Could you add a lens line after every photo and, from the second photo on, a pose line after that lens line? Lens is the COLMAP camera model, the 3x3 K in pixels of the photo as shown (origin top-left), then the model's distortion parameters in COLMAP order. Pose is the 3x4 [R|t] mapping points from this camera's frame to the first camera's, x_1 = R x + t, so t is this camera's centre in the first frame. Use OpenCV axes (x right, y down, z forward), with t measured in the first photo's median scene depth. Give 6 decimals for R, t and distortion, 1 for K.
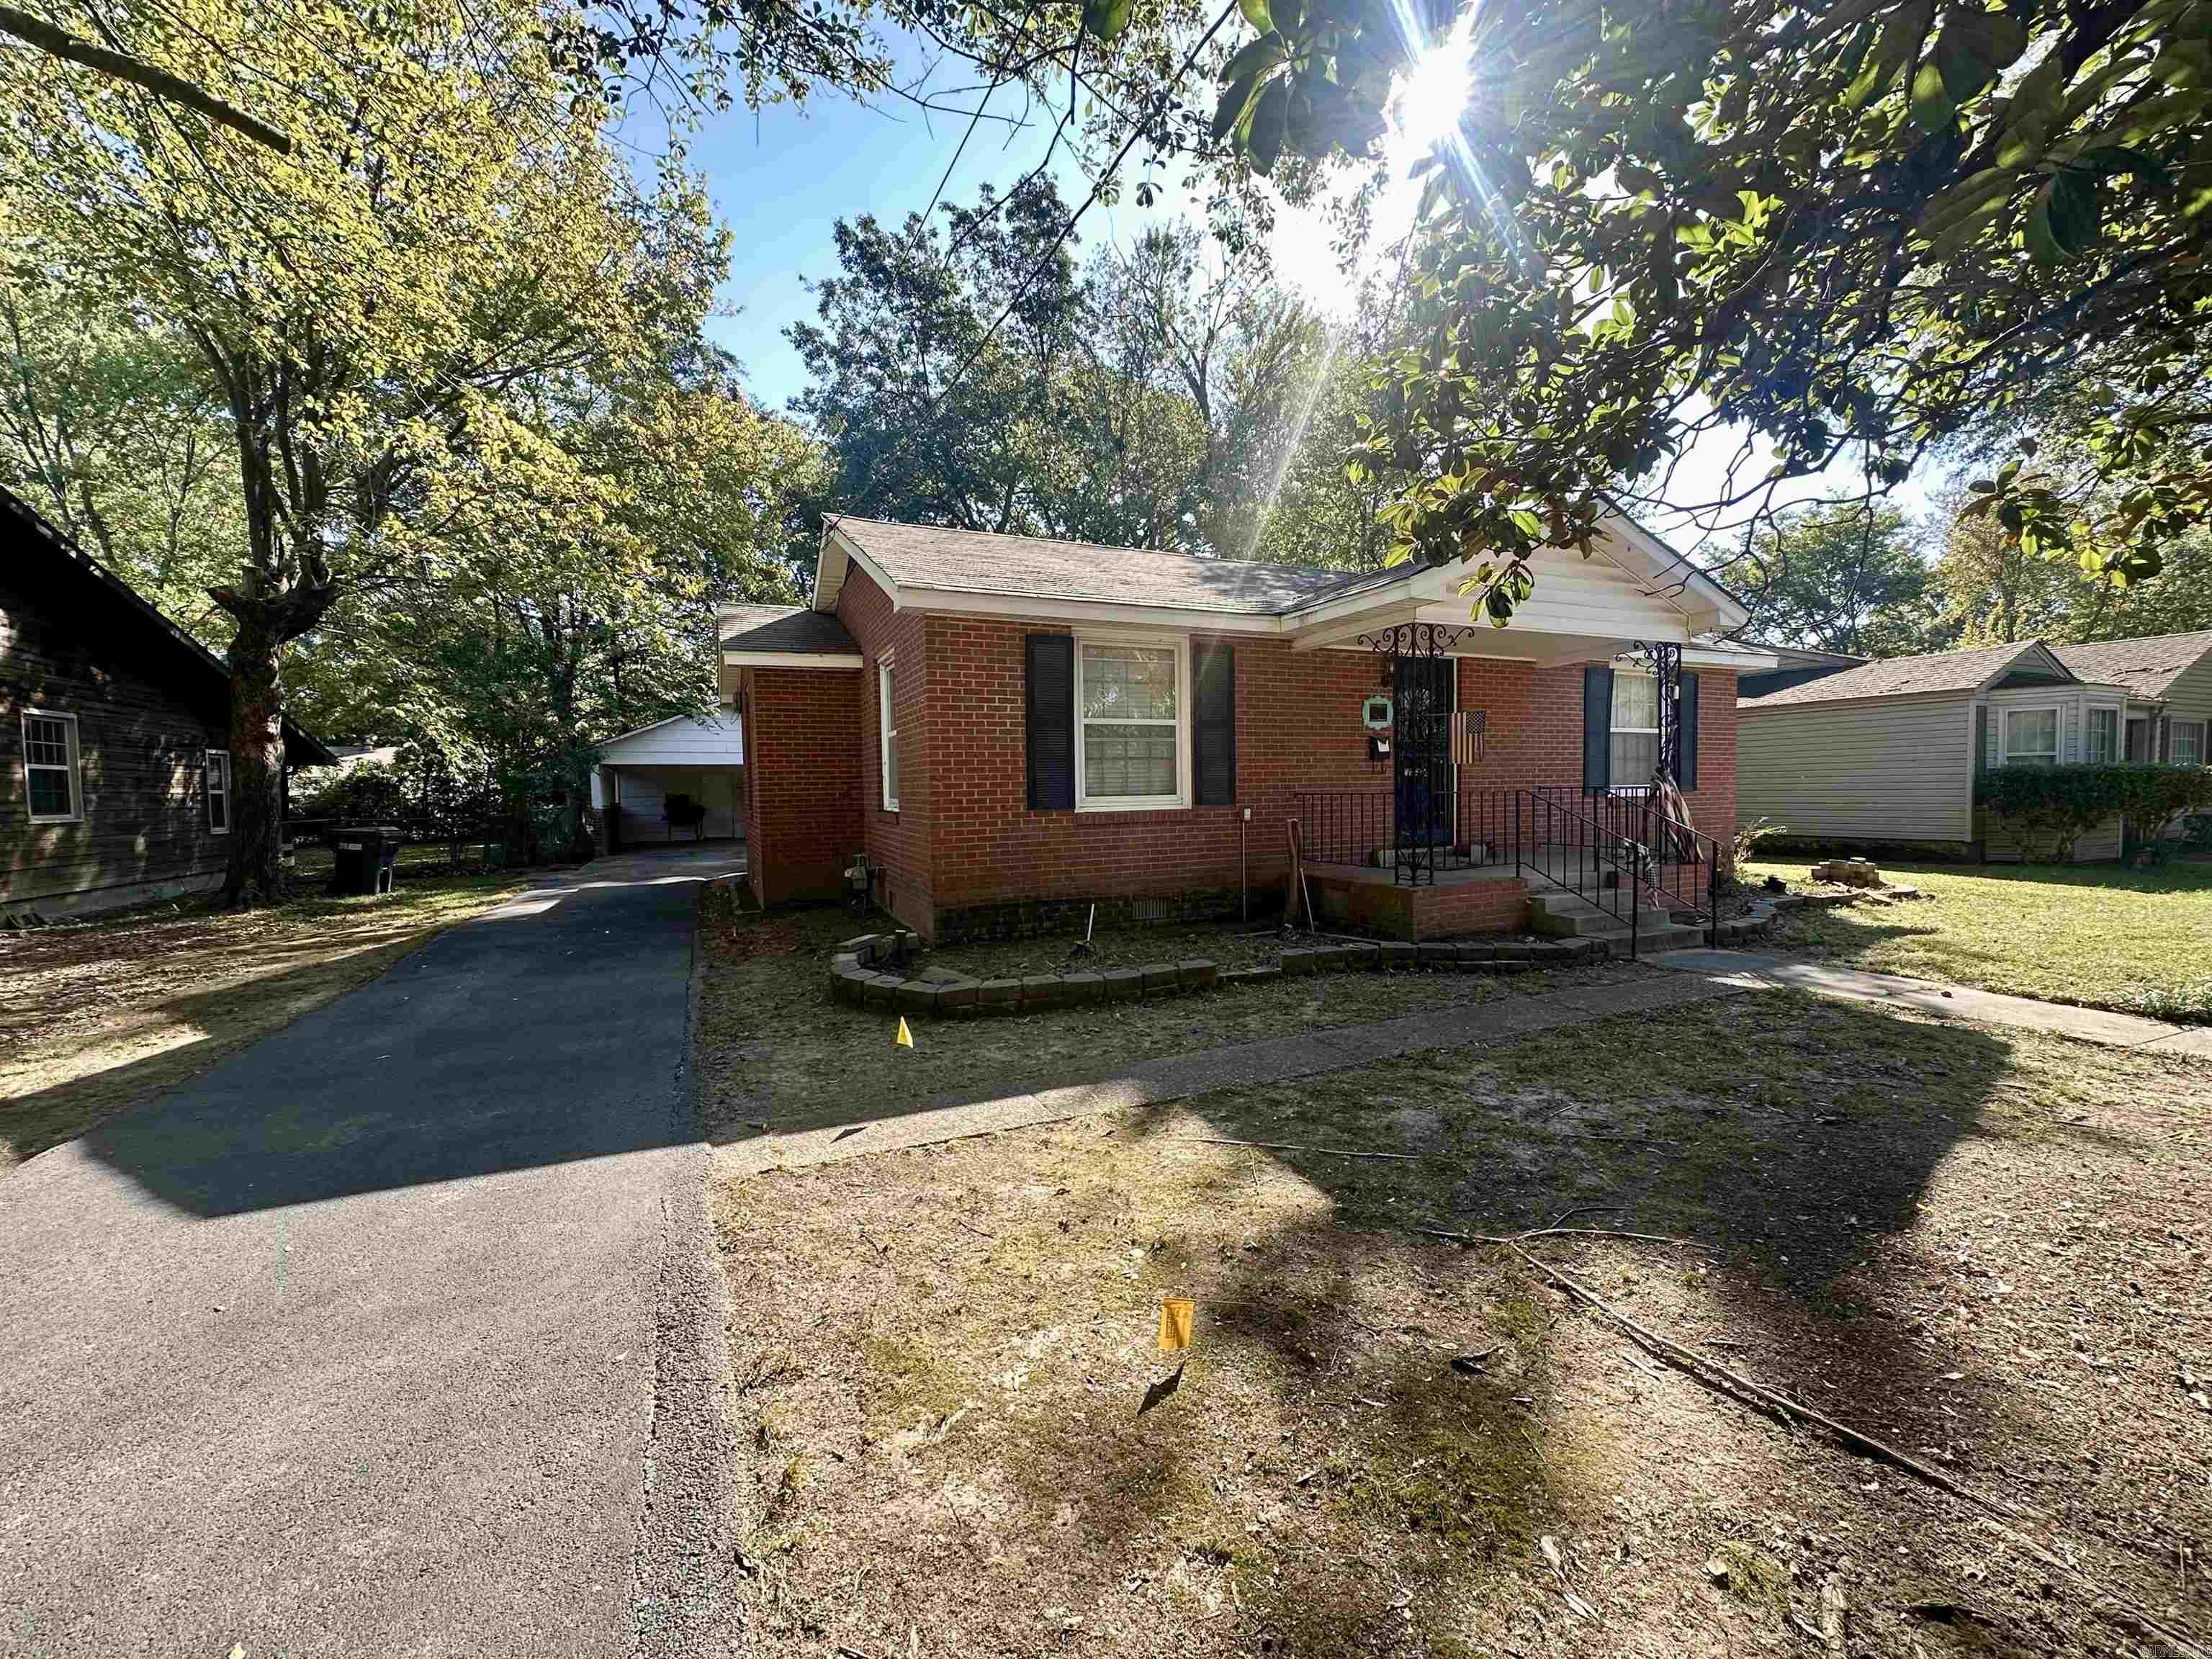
lens RADIAL K [[888.1, 0, 1107.0], [0, 888.1, 832.1], [0, 0, 1]] dist [-0.000087, -0.000293]
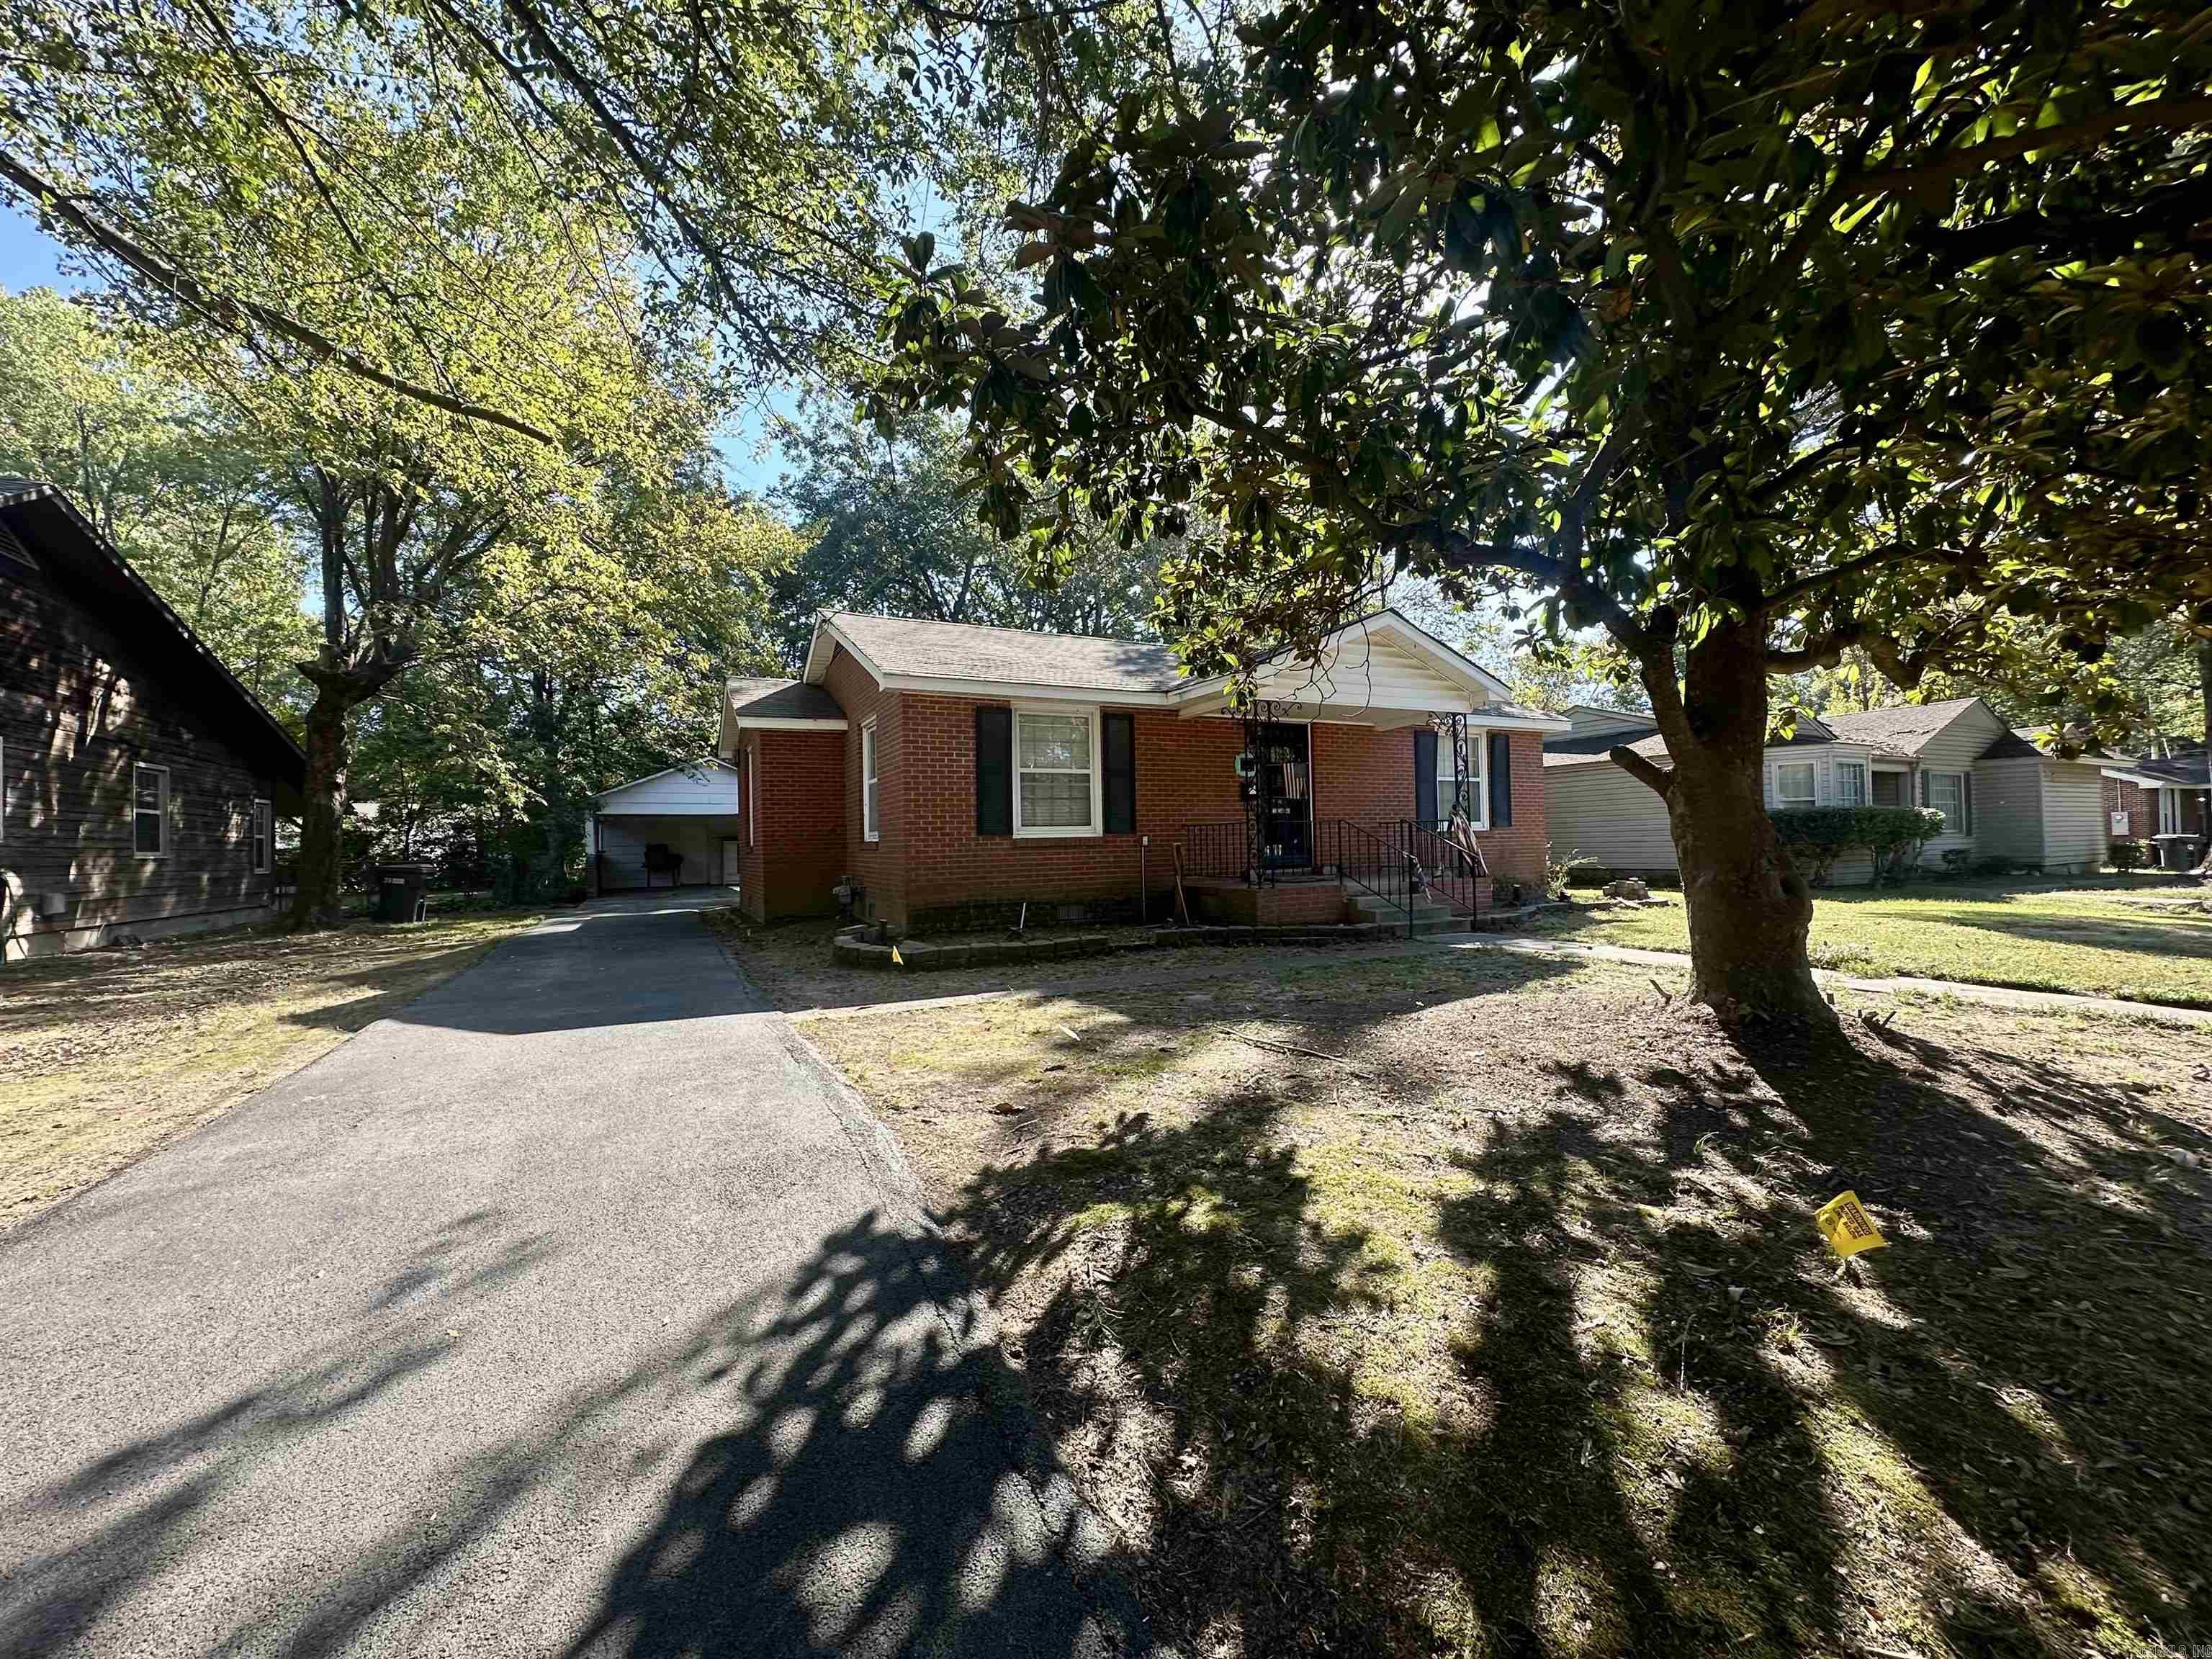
lens RADIAL K [[882.6, 0, 1102.9], [0, 882.6, 828.1], [0, 0, 1]] dist [0.004107, 0.000507]
pose [[0.999141, -0.003499, 0.041281, 0.032799], [0.006326, 0.997627, -0.068558, 0.040382], [-0.040943, 0.068760, 0.996793, -0.243863]]
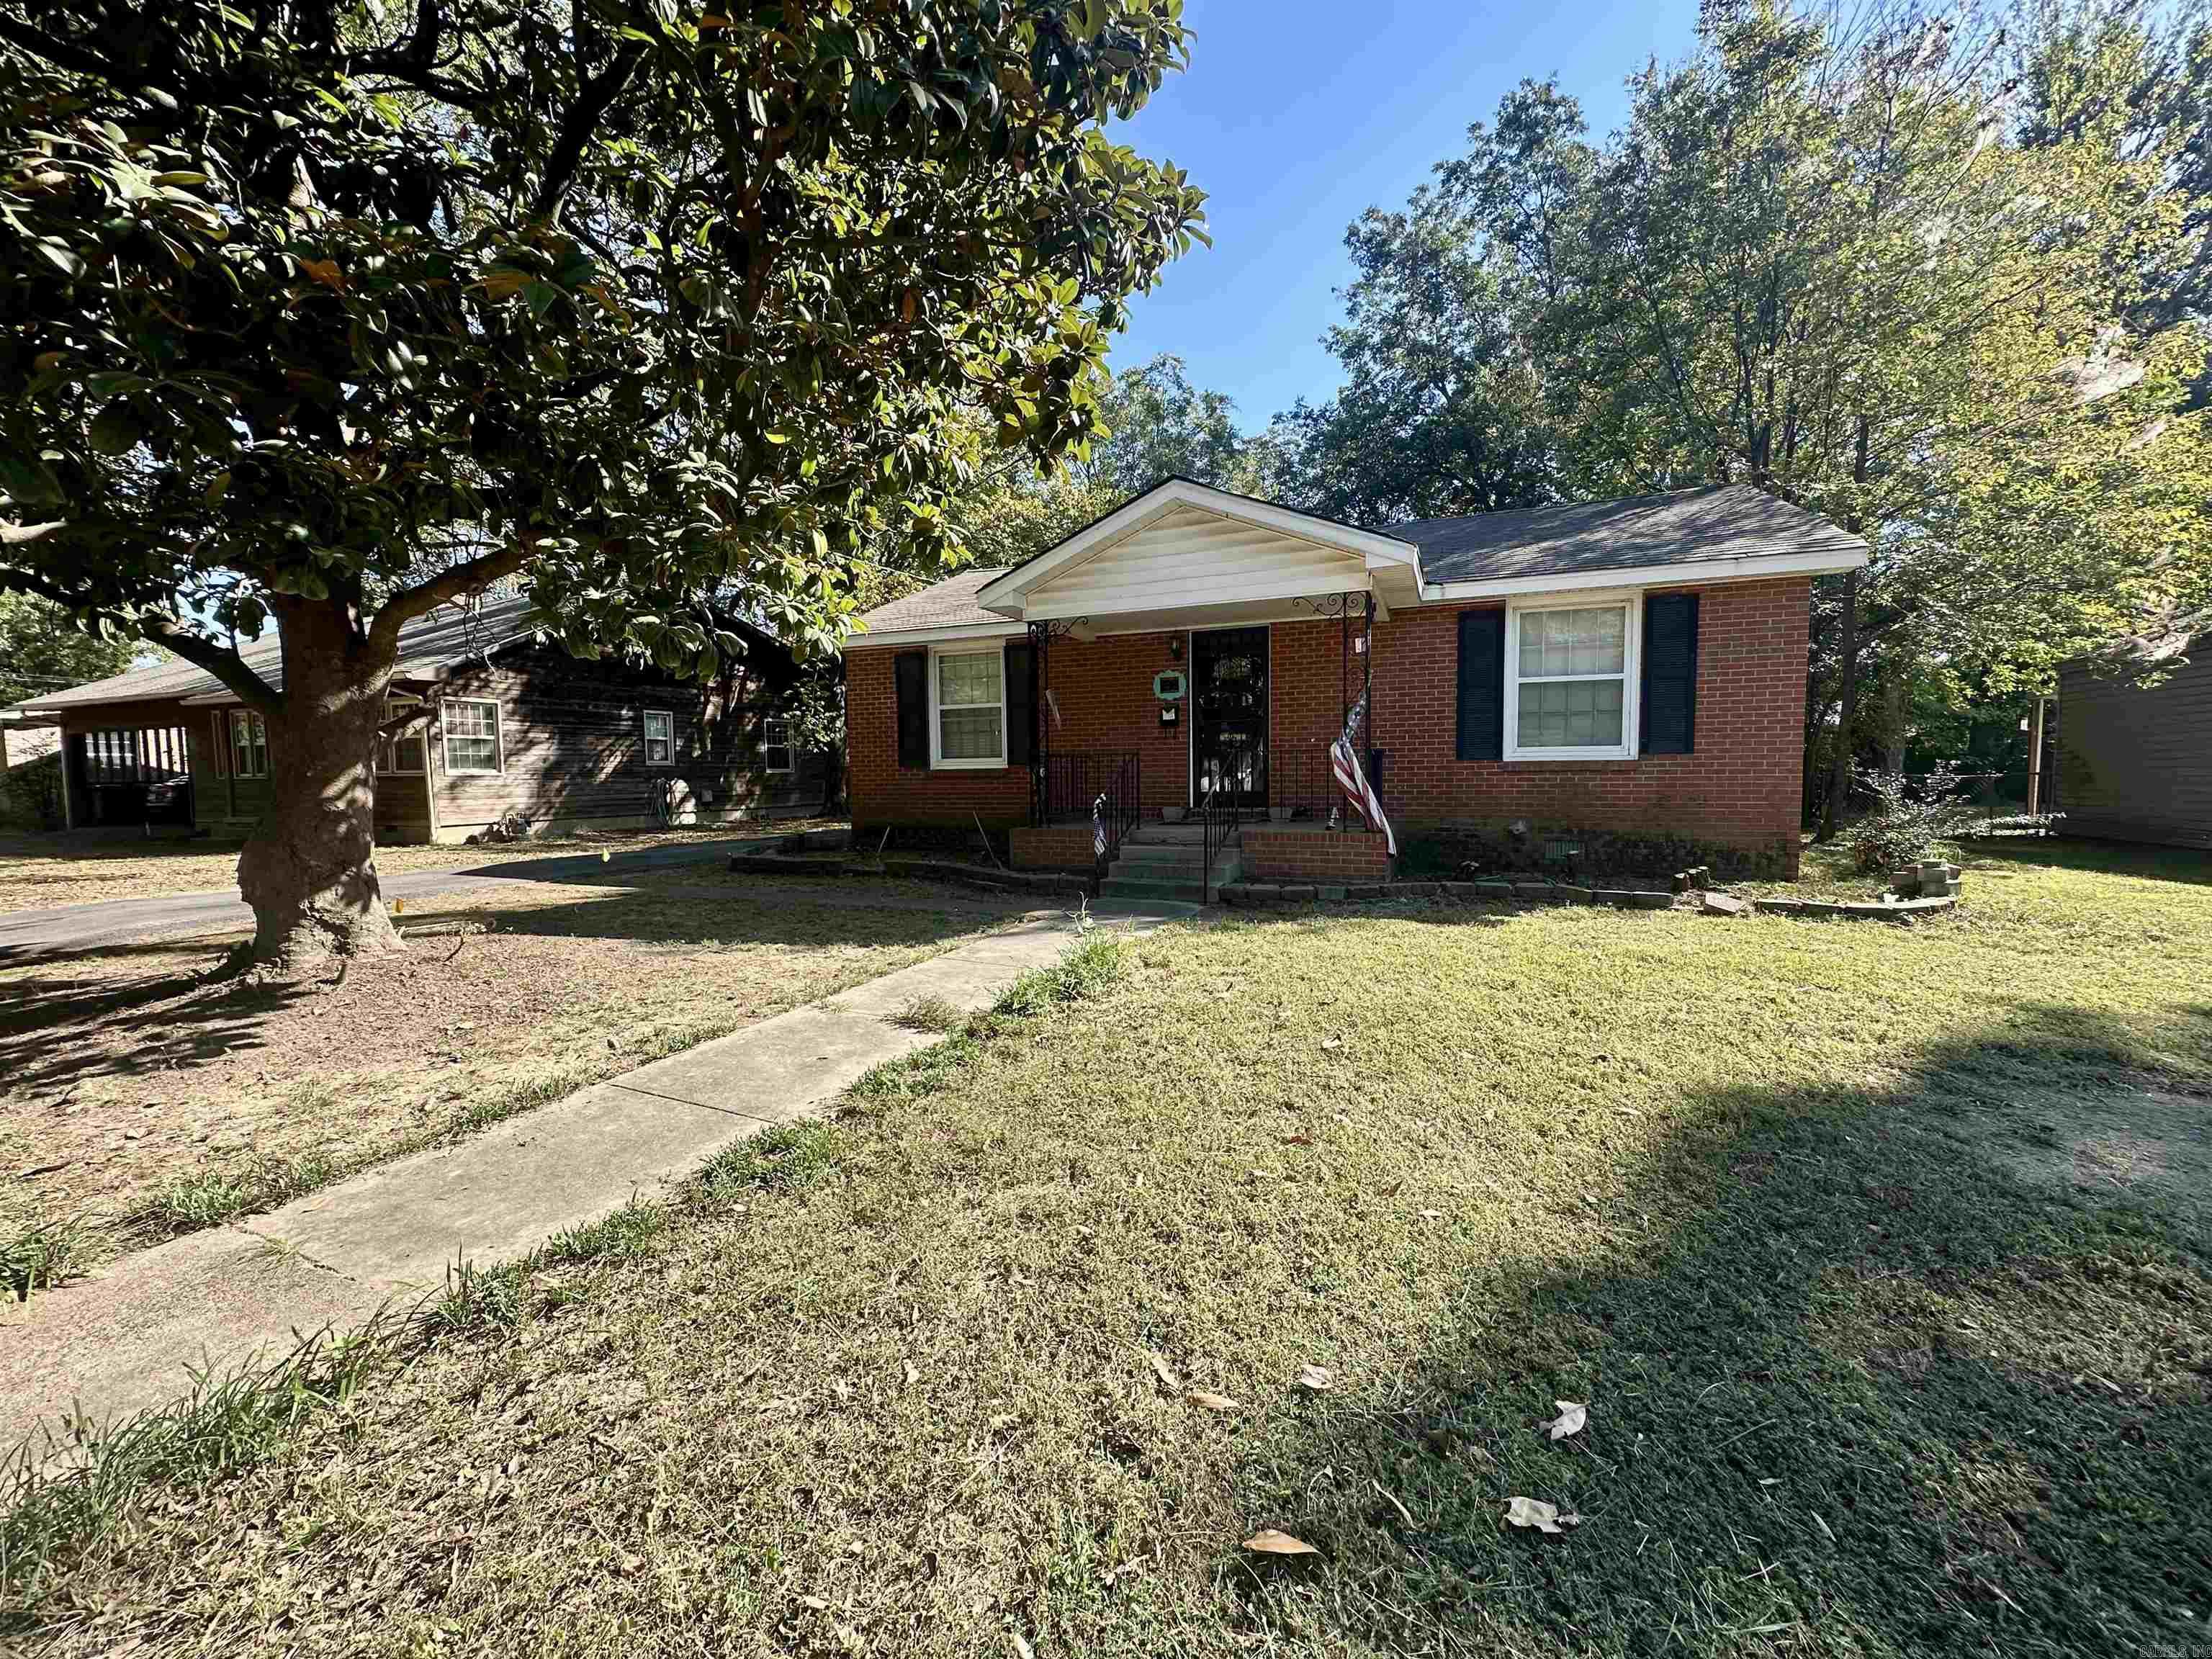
lens RADIAL K [[888.1, 0, 1109.8], [0, 888.1, 826.8], [0, 0, 1]] dist [-0.000087, -0.000293]
pose [[0.677806, 0.055050, -0.733177, 0.946238], [-0.032740, 0.998464, 0.044701, -0.001341], [0.734511, -0.006294, 0.678568, 0.150680]]
